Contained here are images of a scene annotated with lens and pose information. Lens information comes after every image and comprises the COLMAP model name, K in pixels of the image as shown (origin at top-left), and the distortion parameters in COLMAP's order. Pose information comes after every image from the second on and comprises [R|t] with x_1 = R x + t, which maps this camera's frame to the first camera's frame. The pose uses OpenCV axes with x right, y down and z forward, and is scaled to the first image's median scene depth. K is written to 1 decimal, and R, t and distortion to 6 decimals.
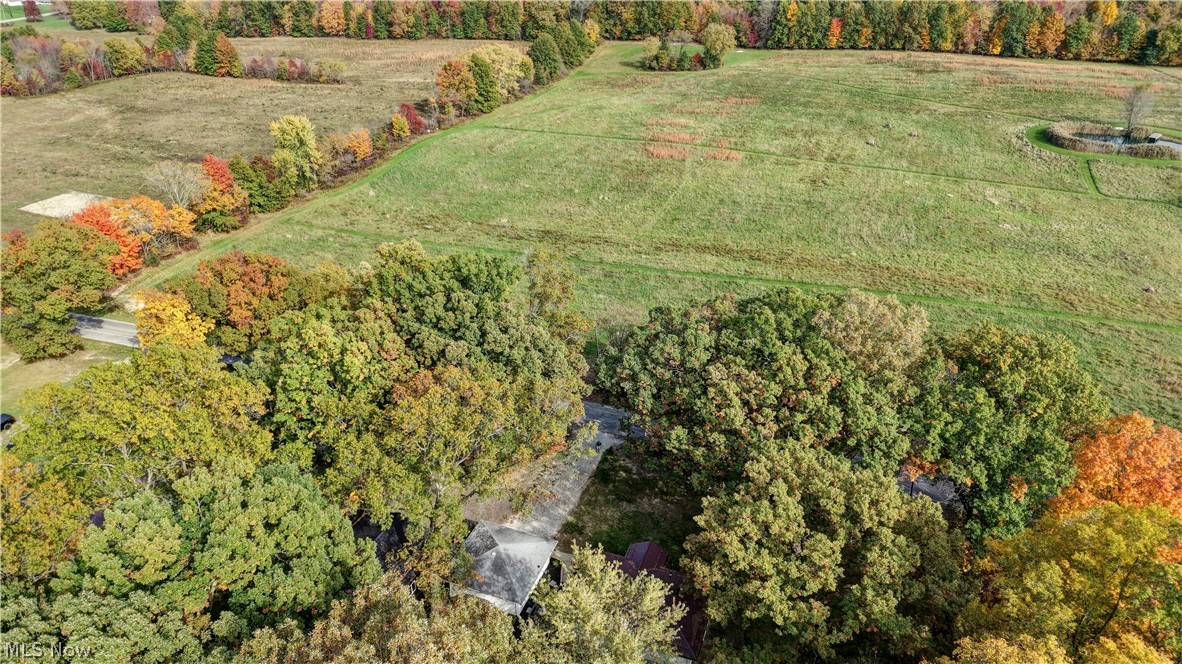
lens RADIAL K [[801.2, 0, 588.7], [0, 801.2, 332.9], [0, 0, 1]] dist [0.007856, -0.000320]
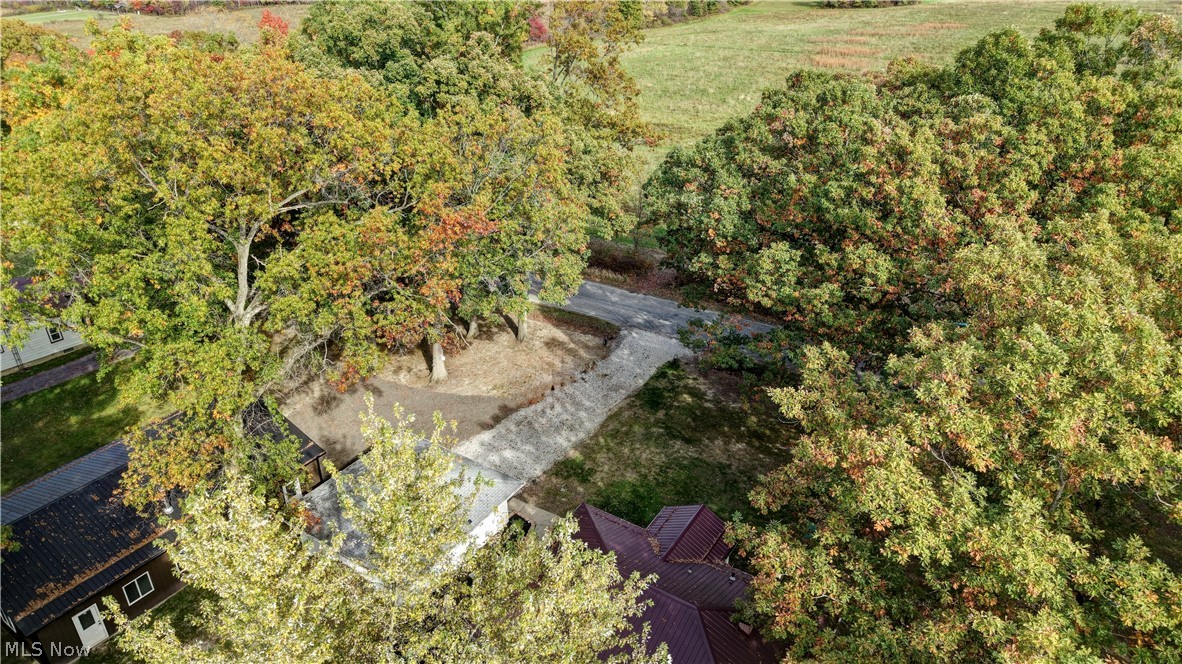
lens RADIAL K [[801.2, 0, 588.7], [0, 801.2, 332.9], [0, 0, 1]] dist [0.007856, -0.000320]
pose [[0.977154, 0.102889, -0.185969, 0.087922], [-0.104859, 0.994487, -0.000760, 0.161307], [0.184865, 0.020243, 0.982555, 0.501415]]
